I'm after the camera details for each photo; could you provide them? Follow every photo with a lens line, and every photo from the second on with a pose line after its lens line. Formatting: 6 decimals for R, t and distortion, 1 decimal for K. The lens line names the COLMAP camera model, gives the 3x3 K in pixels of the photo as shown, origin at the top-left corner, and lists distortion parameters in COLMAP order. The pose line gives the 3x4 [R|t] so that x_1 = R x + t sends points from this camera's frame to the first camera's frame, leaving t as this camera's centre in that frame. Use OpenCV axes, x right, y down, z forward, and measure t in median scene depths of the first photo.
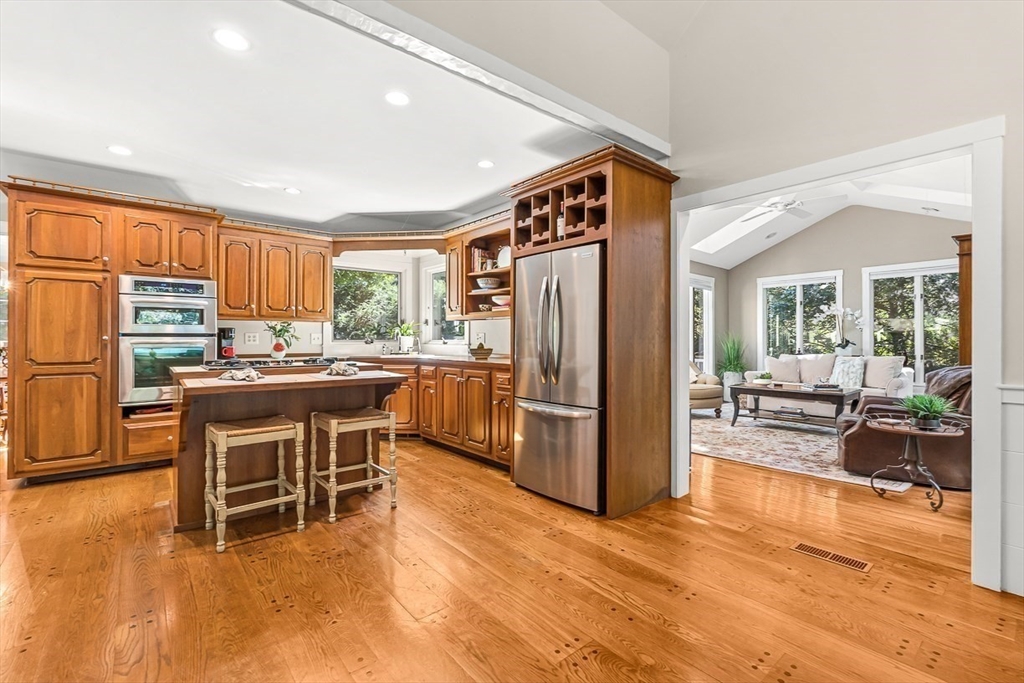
lens RADIAL K [[454.9, 0, 516.5], [0, 454.9, 336.6], [0, 0, 1]] dist [-0.003467, 0.000454]
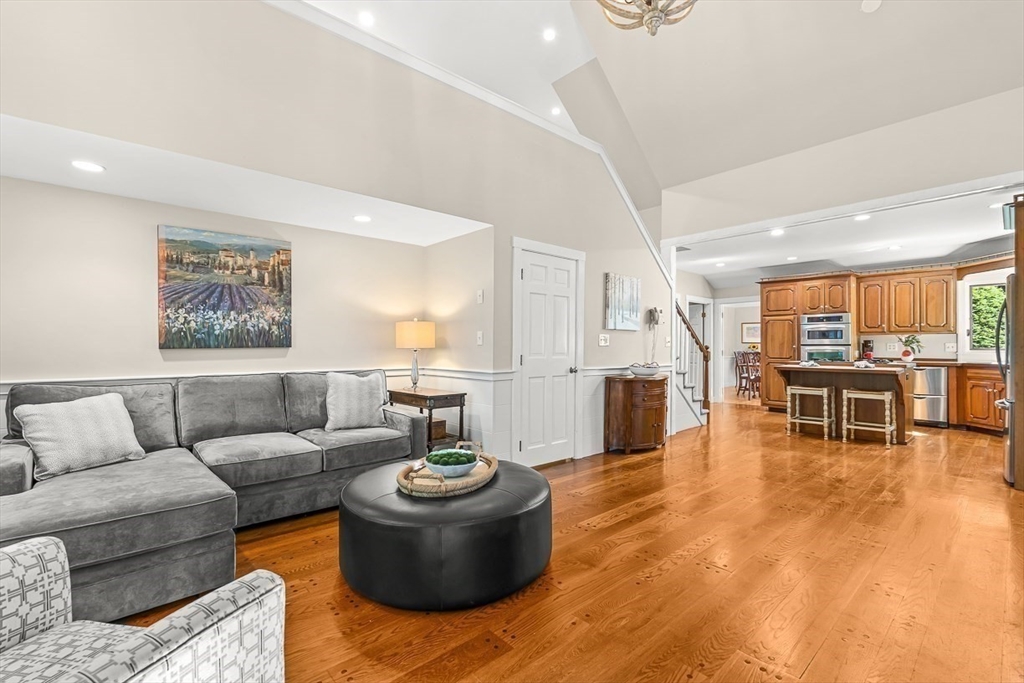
lens RADIAL K [[454.9, 0, 511.4], [0, 454.9, 341.0], [0, 0, 1]] dist [-0.003467, 0.000454]
pose [[0.032722, -0.009570, -0.999419, 0.989735], [0.003045, 0.999950, -0.009476, -0.006130], [0.999460, -0.002733, 0.032750, -0.315682]]
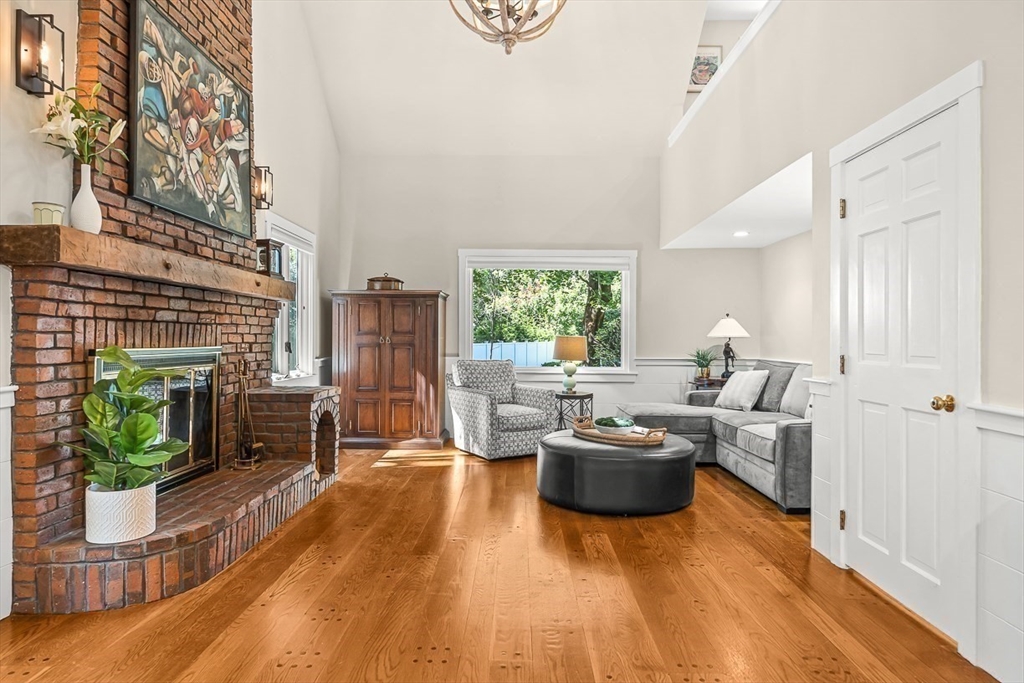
lens RADIAL K [[592.2, 0, 517.0], [0, 592.2, 341.8], [0, 0, 1]] dist [0.002062, -0.001122]
pose [[-0.764775, -0.007350, 0.644255, -0.153709], [-0.007763, 0.999967, 0.002193, 0.000040], [-0.644250, -0.003324, -0.764807, 0.529068]]
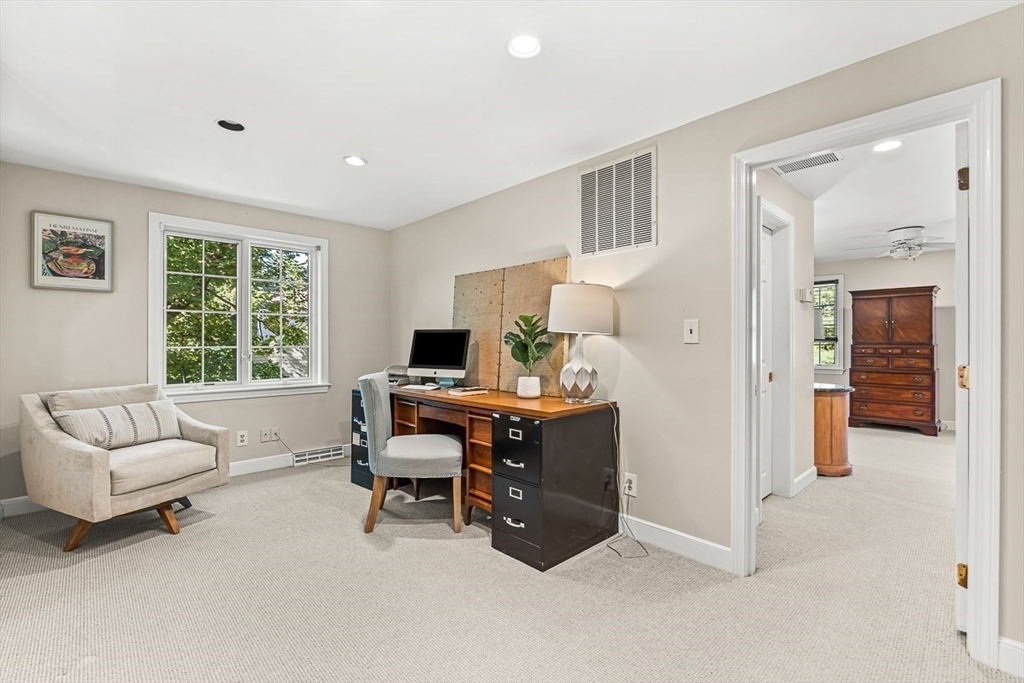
lens RADIAL K [[454.9, 0, 512.8], [0, 454.9, 339.1], [0, 0, 1]] dist [-0.003467, 0.000454]
pose [[-0.998447, -0.007874, -0.055155, -0.190563], [-0.007481, 0.999945, -0.007321, -0.591034], [0.055210, -0.006897, -0.998451, -0.221327]]
